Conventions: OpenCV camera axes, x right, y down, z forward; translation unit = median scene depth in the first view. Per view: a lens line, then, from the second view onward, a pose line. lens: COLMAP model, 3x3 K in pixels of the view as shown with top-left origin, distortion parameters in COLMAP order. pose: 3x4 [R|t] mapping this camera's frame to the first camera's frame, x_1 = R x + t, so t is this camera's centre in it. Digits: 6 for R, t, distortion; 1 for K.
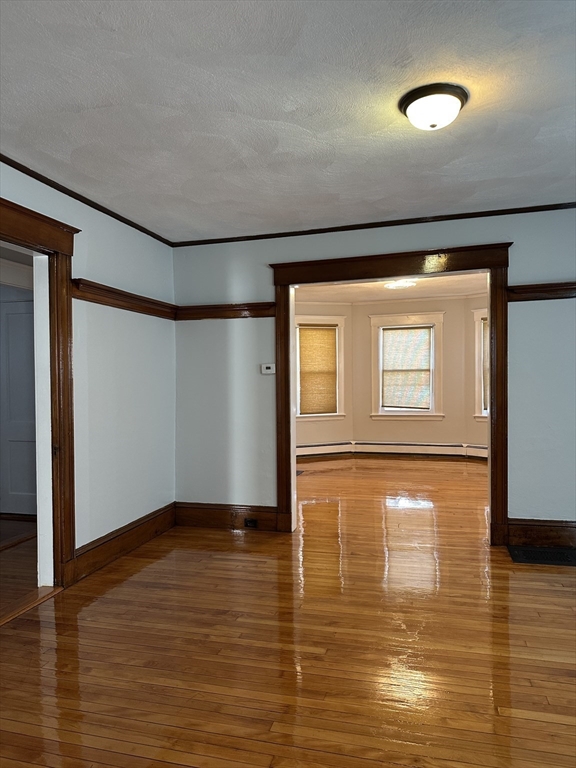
lens RADIAL K [[543.0, 0, 288.0], [0, 543.0, 384.0], [0, 0, 1]] dist [0.177942, -0.259469]
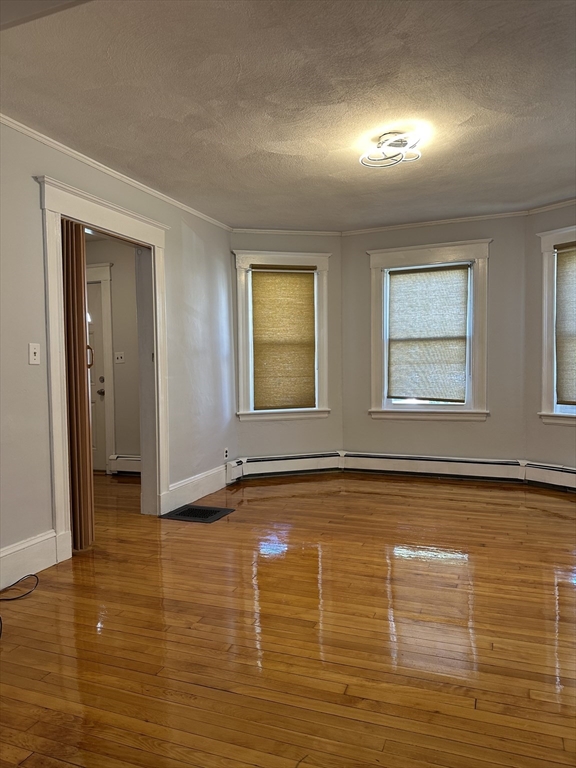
lens RADIAL K [[541.1, 0, 285.4], [0, 541.1, 388.2], [0, 0, 1]] dist [0.090564, -0.139372]
pose [[0.993871, 0.001959, -0.110529, 0.125184], [0.001503, 0.999511, 0.031230, 0.011064], [0.110536, -0.031205, 0.993382, 0.370058]]
